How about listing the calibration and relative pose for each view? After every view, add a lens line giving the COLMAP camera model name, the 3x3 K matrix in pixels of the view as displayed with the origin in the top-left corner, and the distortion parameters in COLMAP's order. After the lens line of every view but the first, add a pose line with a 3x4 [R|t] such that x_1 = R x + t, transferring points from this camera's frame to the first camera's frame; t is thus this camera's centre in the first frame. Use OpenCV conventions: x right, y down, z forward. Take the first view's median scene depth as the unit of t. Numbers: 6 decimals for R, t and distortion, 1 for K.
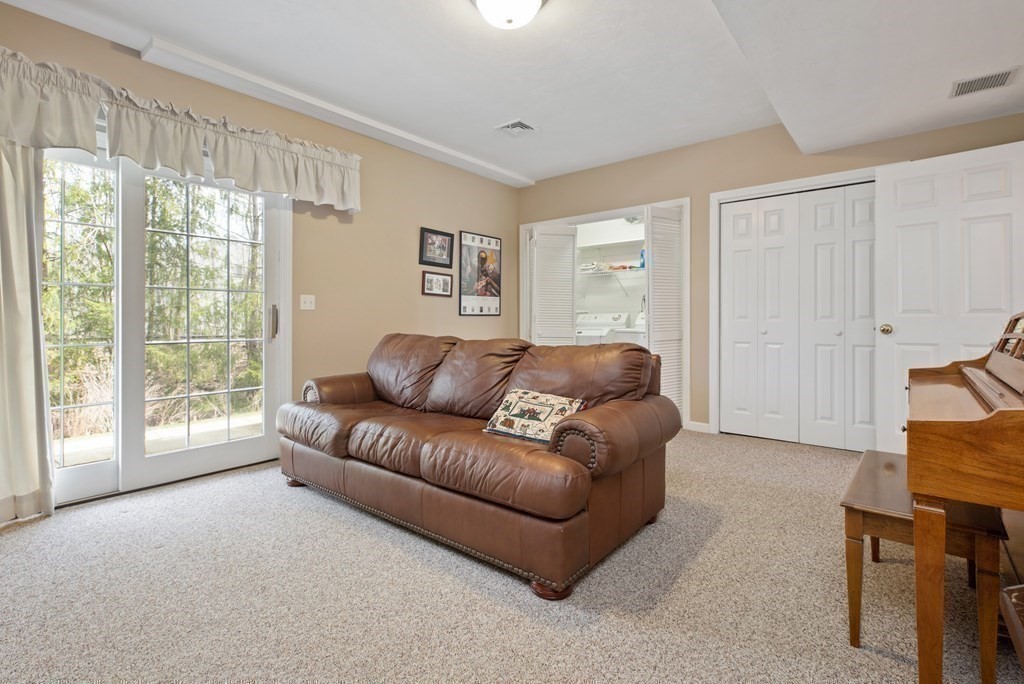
lens RADIAL K [[476.8, 0, 515.0], [0, 476.8, 321.5], [0, 0, 1]] dist [-0.004481, -0.000123]
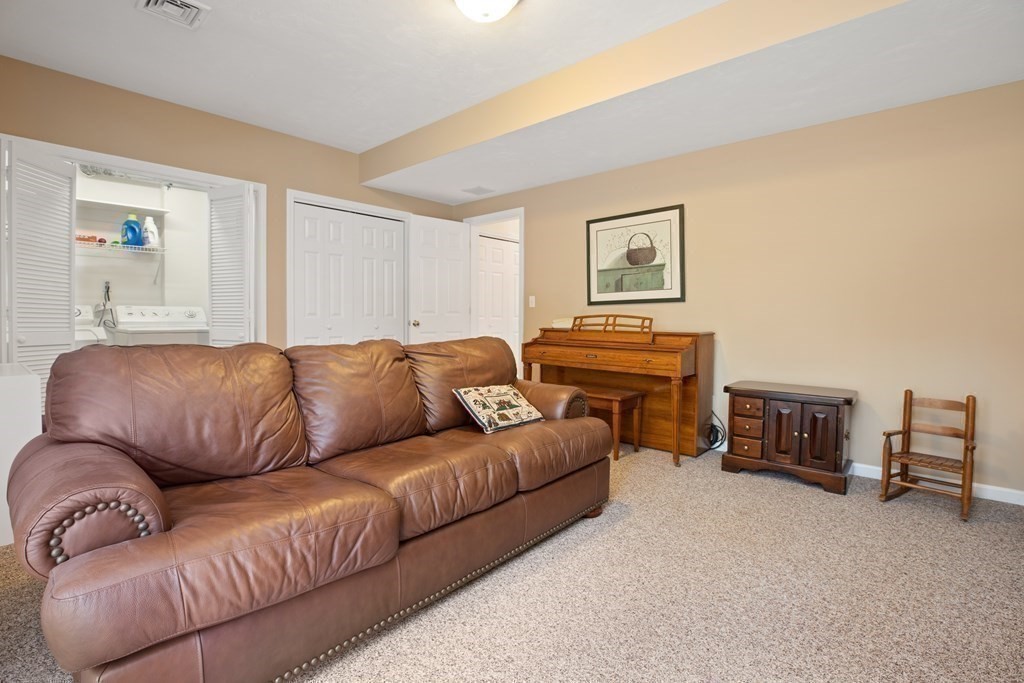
lens RADIAL K [[476.8, 0, 515.0], [0, 476.8, 321.0], [0, 0, 1]] dist [-0.004481, -0.000123]
pose [[0.043602, -0.010282, 0.998996, -0.632074], [-0.000695, 0.999946, 0.010323, -0.006201], [-0.999049, -0.001145, 0.043592, 0.552117]]
